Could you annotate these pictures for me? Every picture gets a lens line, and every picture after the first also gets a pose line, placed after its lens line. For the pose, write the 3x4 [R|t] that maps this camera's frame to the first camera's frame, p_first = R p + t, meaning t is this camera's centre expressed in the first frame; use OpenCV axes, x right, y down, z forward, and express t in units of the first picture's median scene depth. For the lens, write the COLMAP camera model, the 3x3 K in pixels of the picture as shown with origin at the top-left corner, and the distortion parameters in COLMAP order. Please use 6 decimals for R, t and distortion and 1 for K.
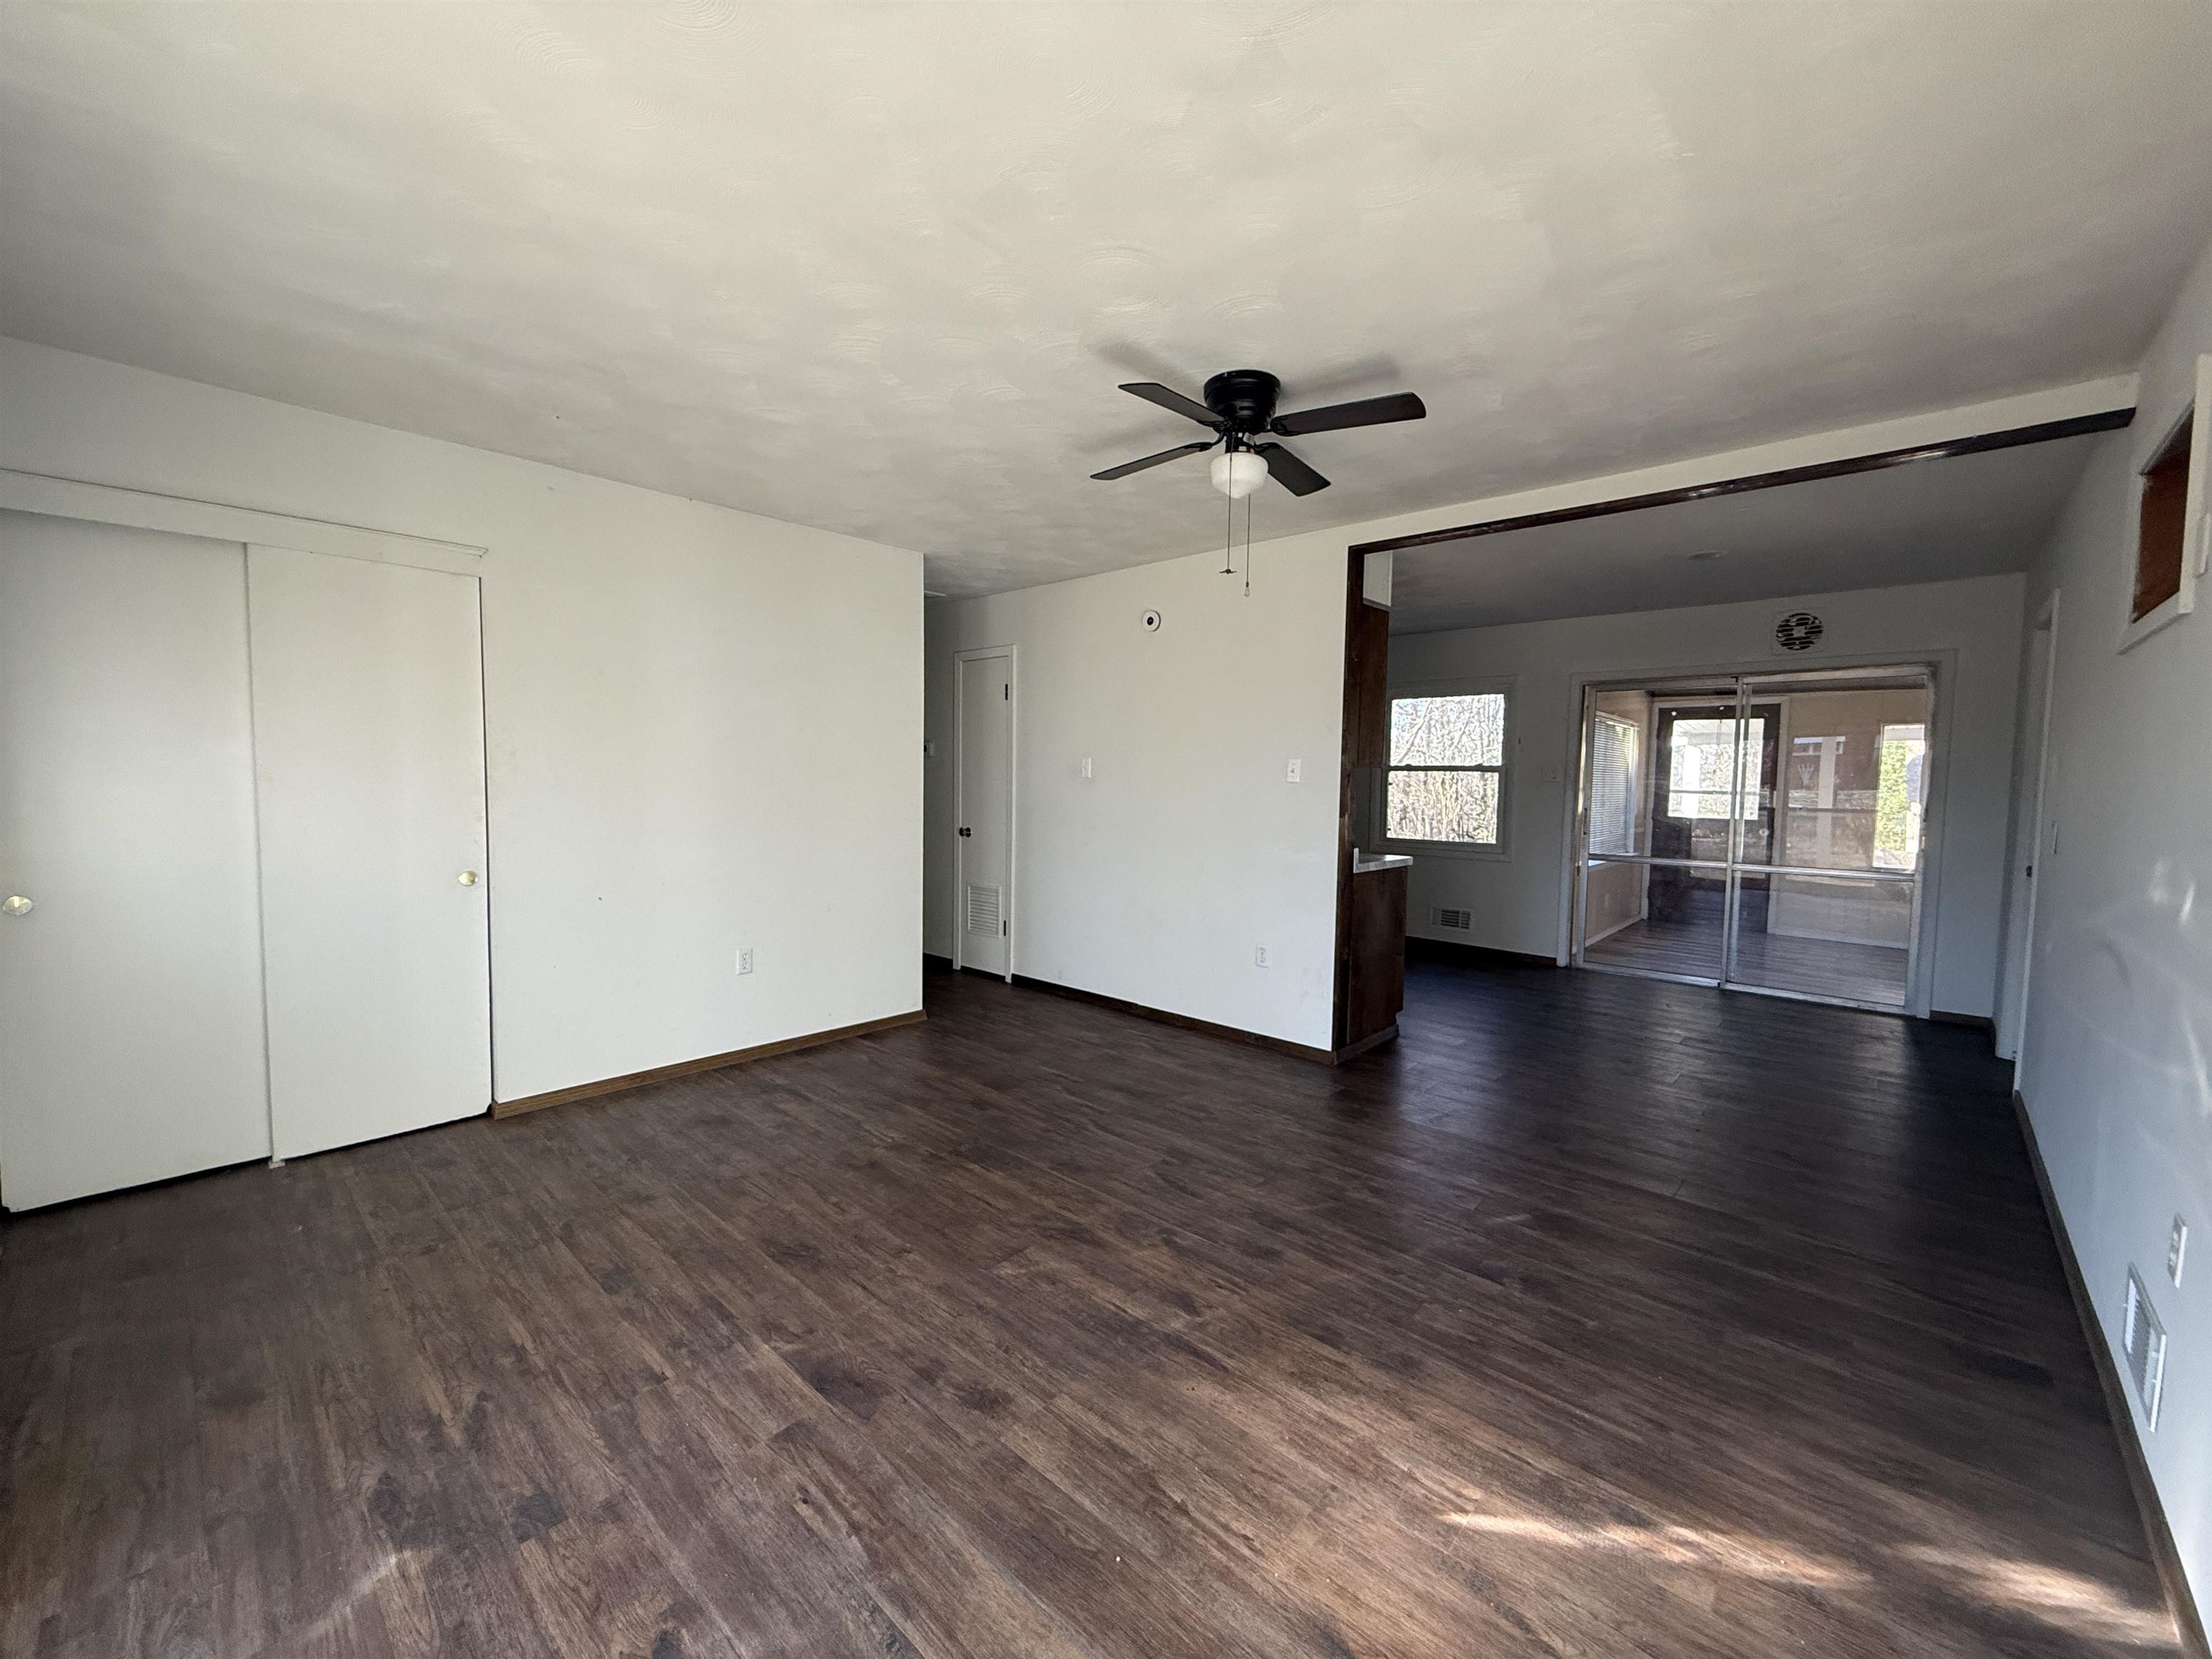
lens RADIAL K [[877.7, 0, 1098.5], [0, 877.7, 828.6], [0, 0, 1]] dist [0.000819, -0.000110]
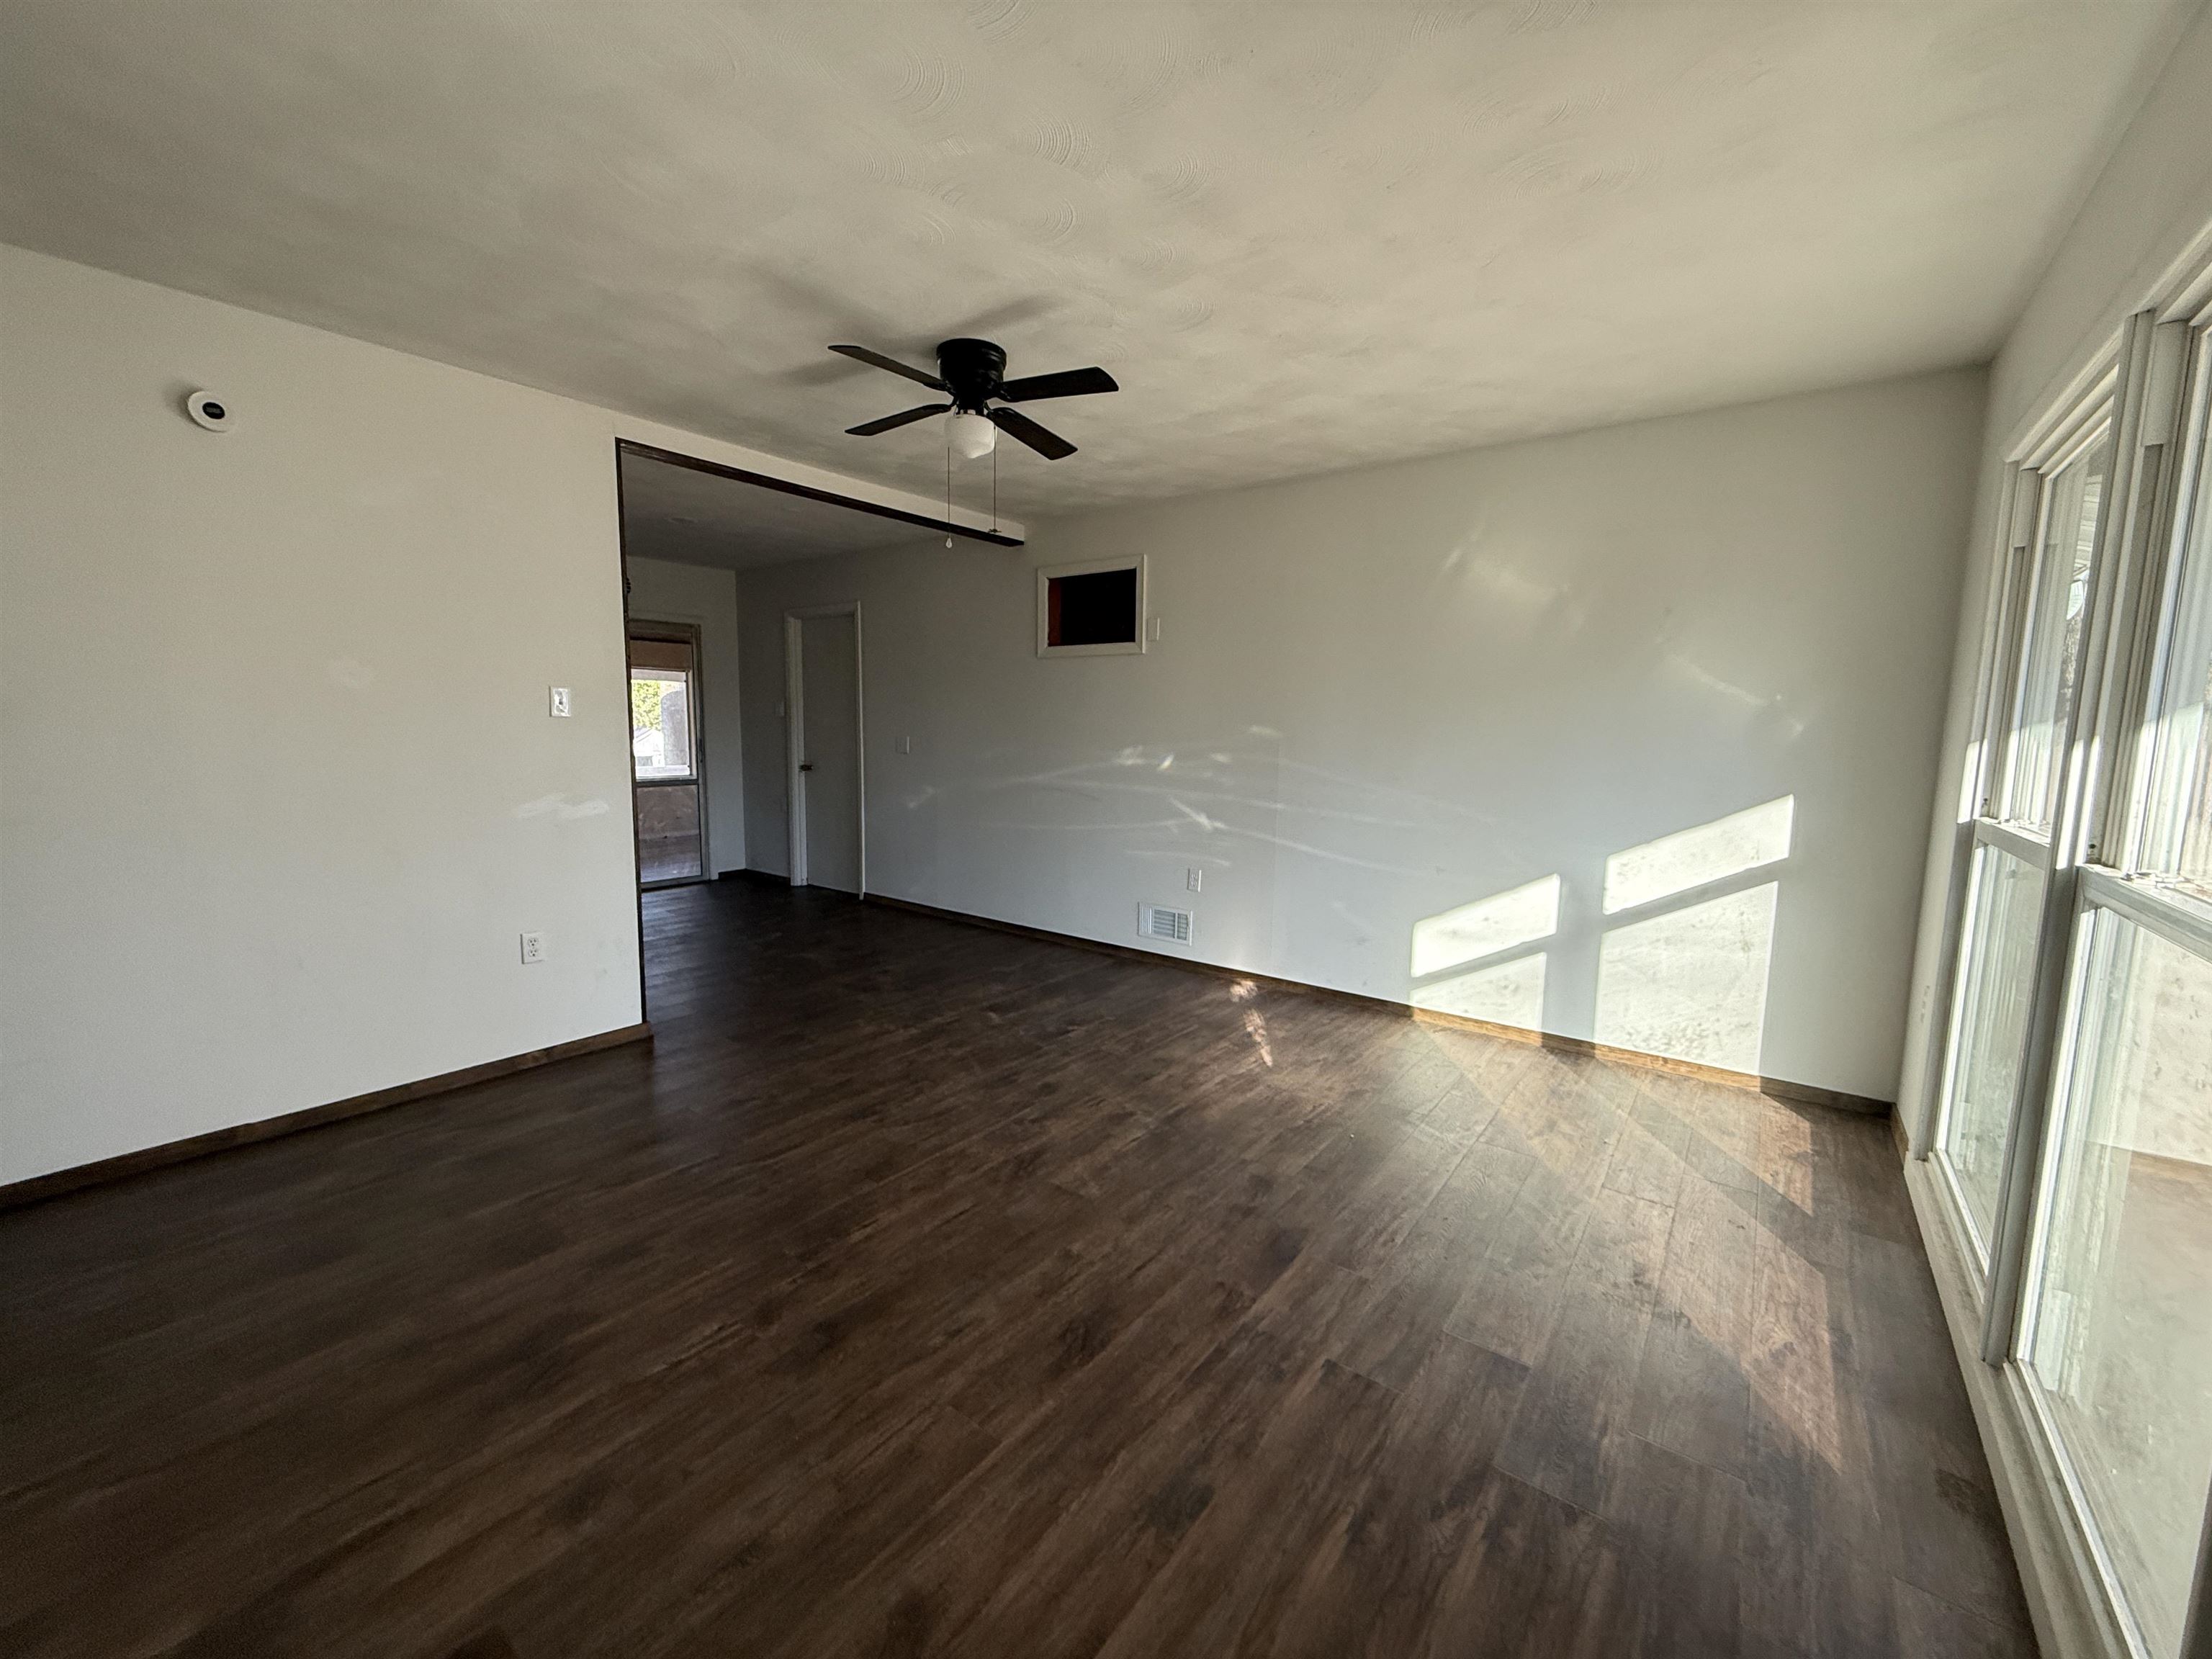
lens RADIAL K [[877.7, 0, 1098.5], [0, 877.7, 828.6], [0, 0, 1]] dist [0.000819, -0.000110]
pose [[-0.087968, -0.134041, 0.987064, -1.179709], [0.045976, 0.989303, 0.138443, -0.079373], [-0.995062, 0.057560, -0.080864, 1.141969]]
